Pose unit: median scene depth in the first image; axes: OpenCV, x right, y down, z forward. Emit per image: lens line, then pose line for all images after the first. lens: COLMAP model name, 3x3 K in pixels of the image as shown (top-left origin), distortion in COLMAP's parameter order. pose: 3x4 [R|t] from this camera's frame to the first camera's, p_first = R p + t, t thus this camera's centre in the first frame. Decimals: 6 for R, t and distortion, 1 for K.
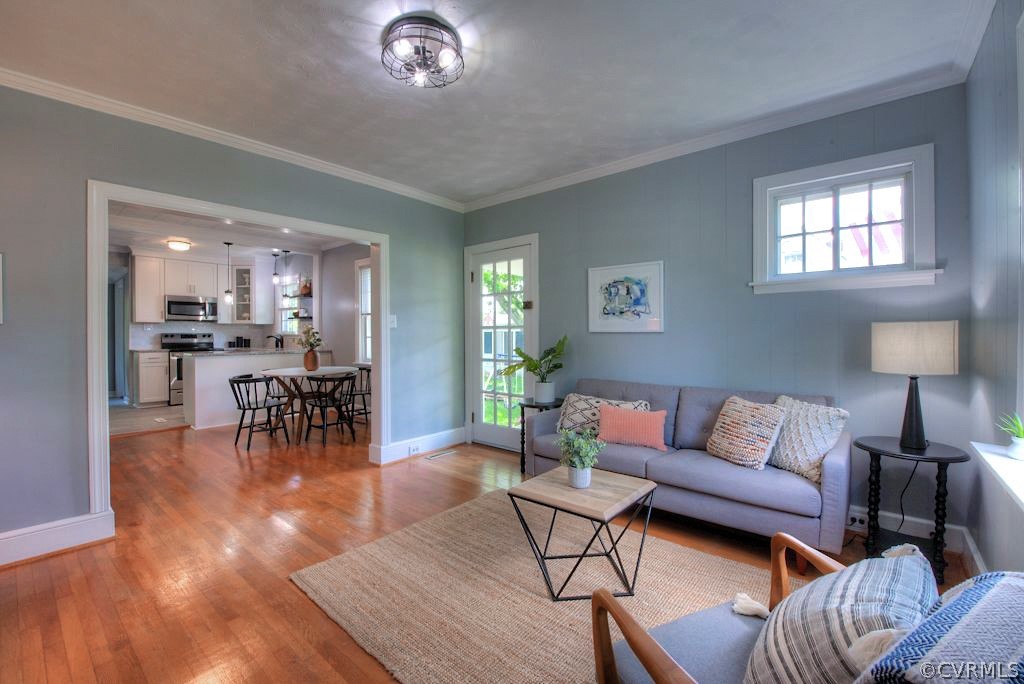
lens RADIAL K [[434.4, 0, 515.0], [0, 434.4, 337.1], [0, 0, 1]] dist [-0.019839, -0.000454]
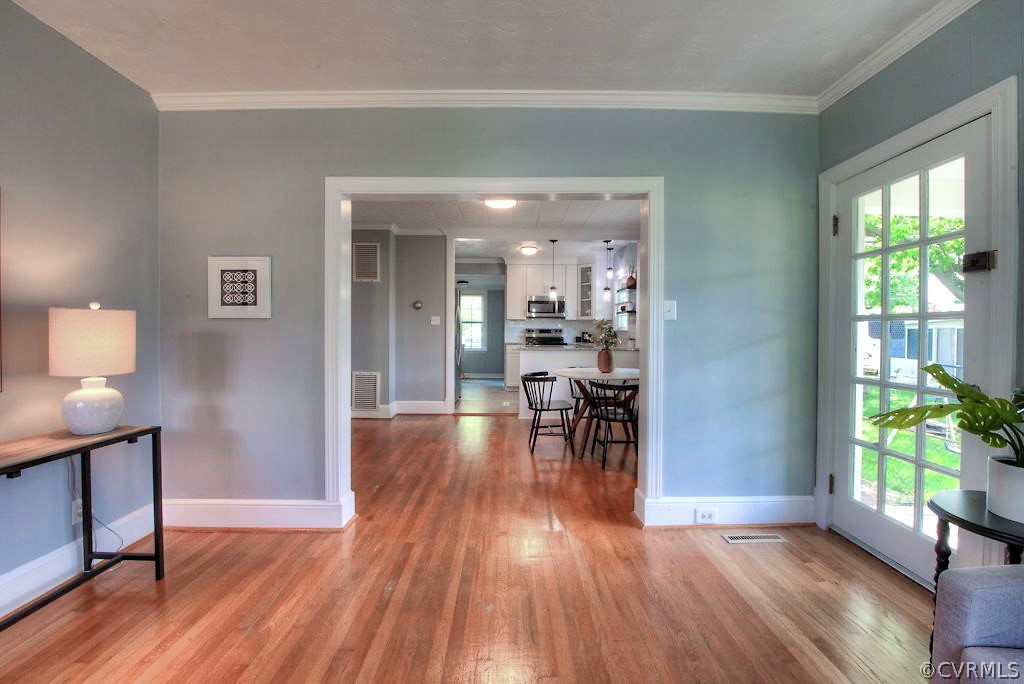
lens RADIAL K [[414.0, 0, 513.8], [0, 414.0, 336.7], [0, 0, 1]] dist [-0.018909, 0.000114]
pose [[0.649997, 0.017842, -0.759727, 0.020637], [-0.012032, 0.999841, 0.013186, -0.001289], [0.759841, 0.000570, 0.650109, 0.250178]]
